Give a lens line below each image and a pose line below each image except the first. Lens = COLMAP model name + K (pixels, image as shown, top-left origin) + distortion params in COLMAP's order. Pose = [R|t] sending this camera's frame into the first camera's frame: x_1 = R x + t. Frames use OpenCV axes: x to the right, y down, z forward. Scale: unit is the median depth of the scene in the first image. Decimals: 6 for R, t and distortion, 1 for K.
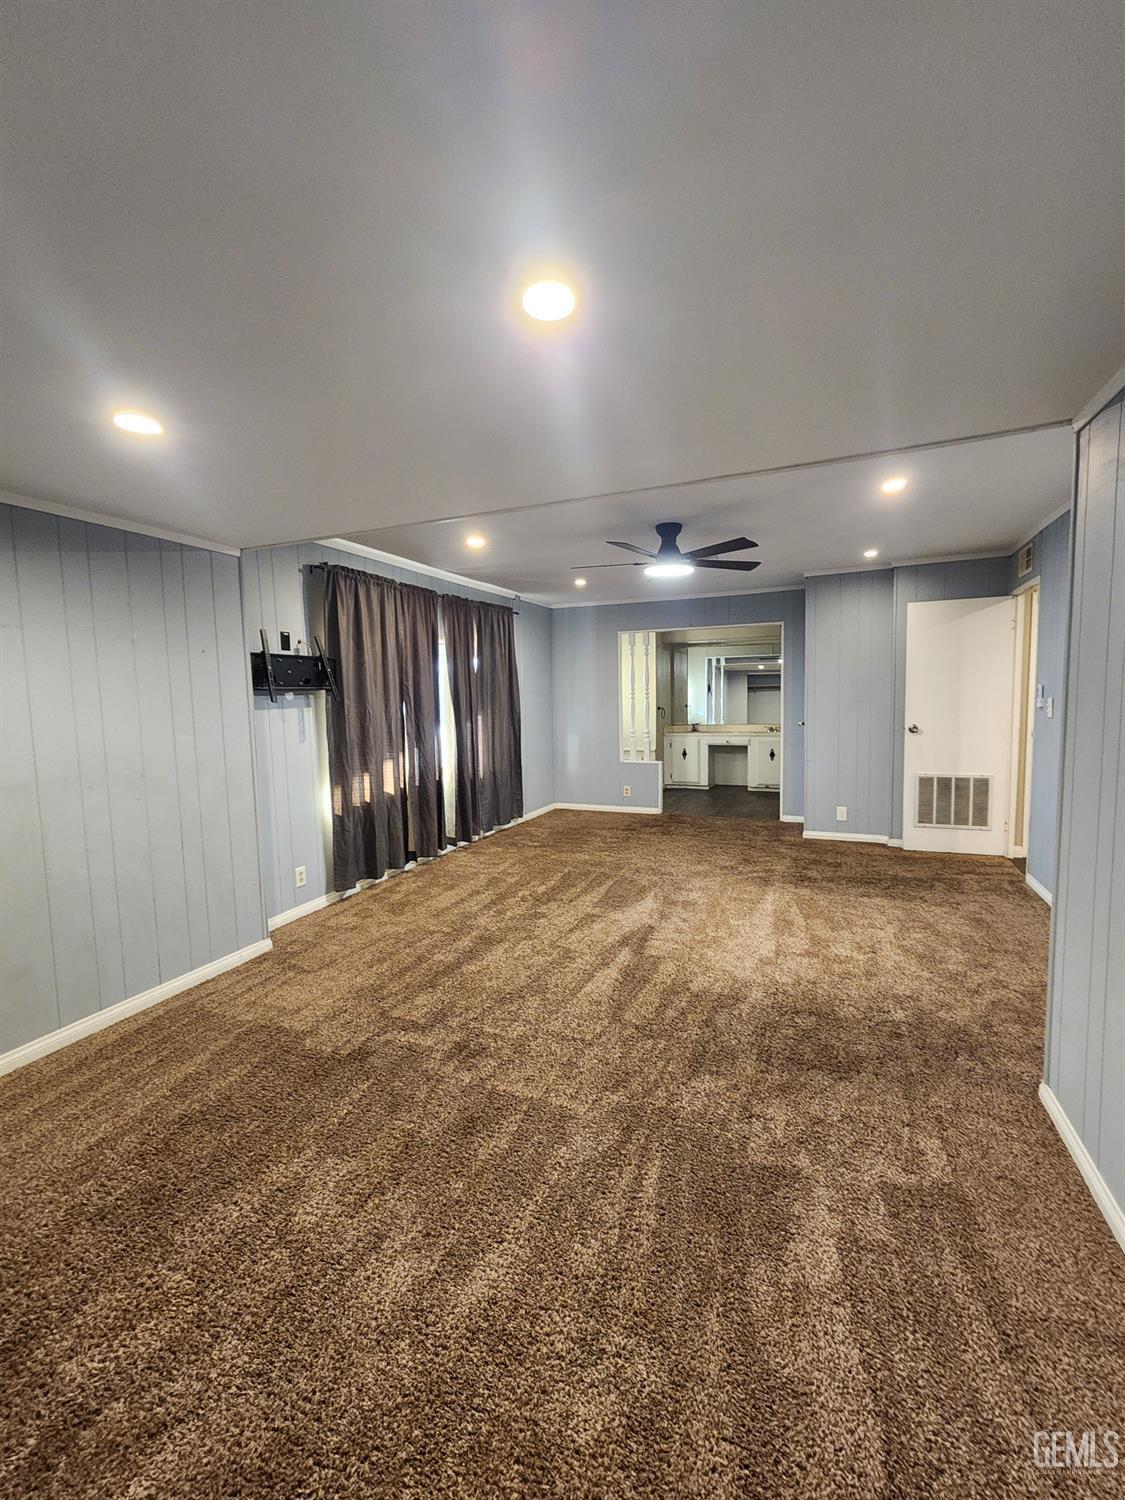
lens RADIAL K [[622.5, 0, 570.9], [0, 622.5, 746.8], [0, 0, 1]] dist [0.000990, 0.000653]
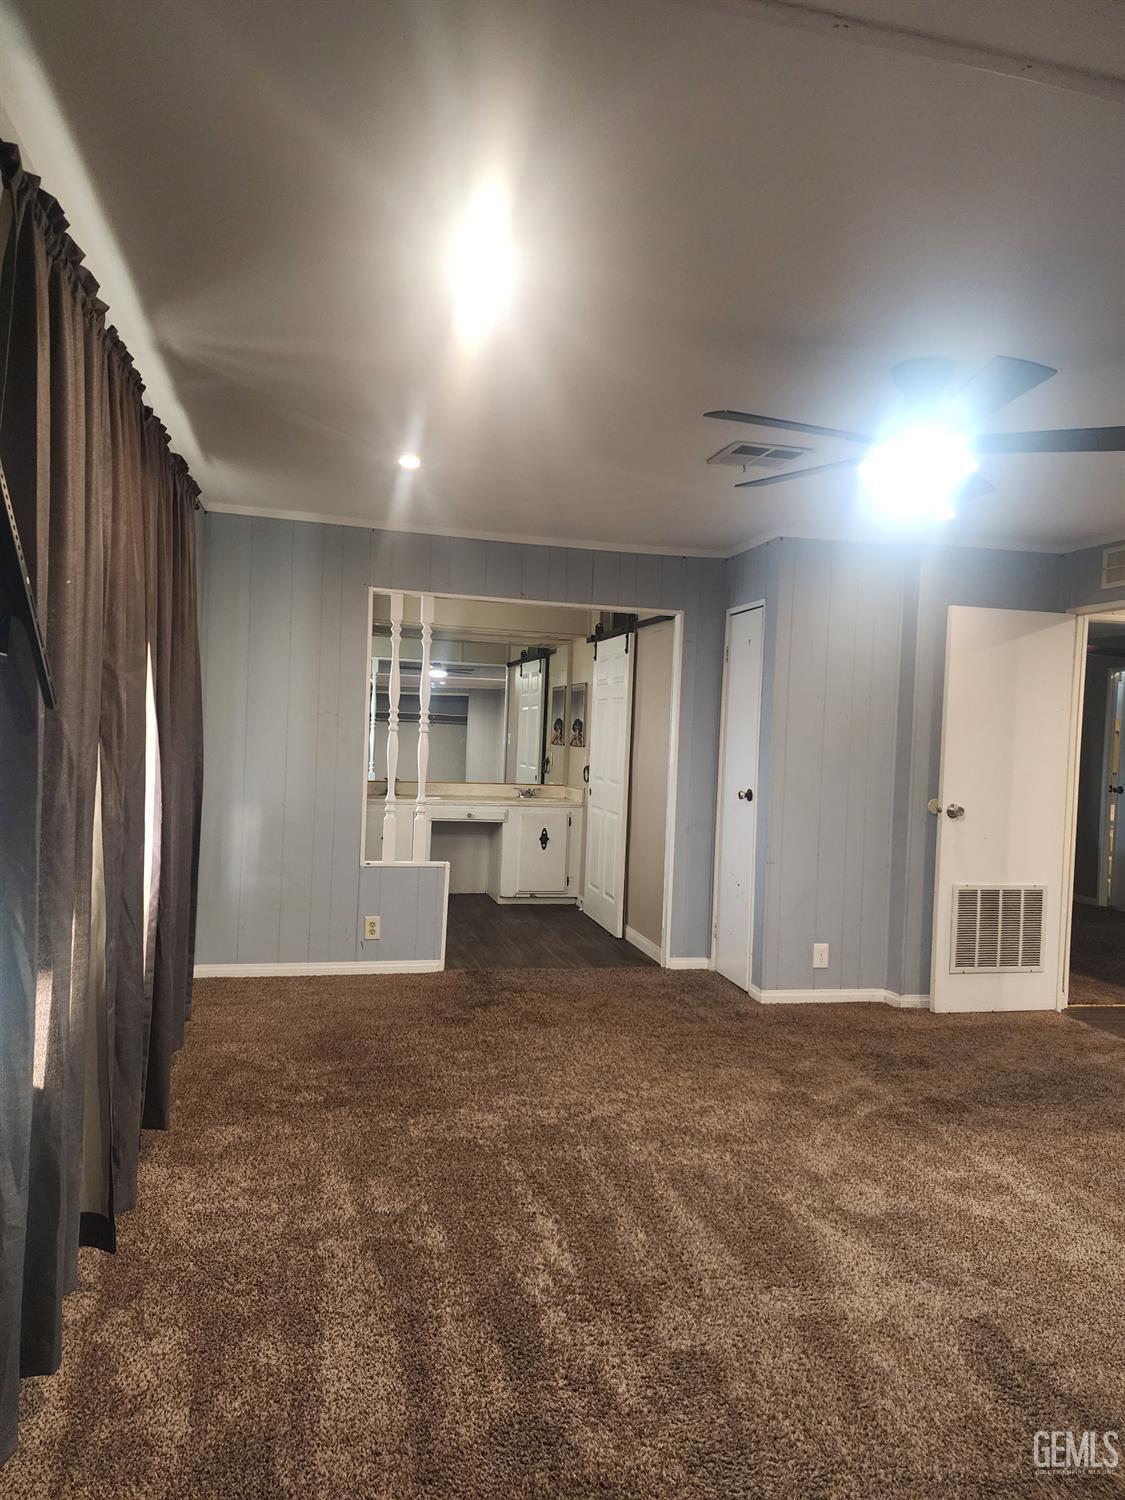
lens RADIAL K [[996.8, 0, 562.5], [0, 996.8, 750.0], [0, 0, 1]] dist [0.117220, -0.129295]
pose [[0.808254, 0.040679, 0.587427, -0.390623], [-0.009126, 0.998356, -0.056579, -0.033056], [-0.588763, 0.040370, 0.807297, 0.482506]]
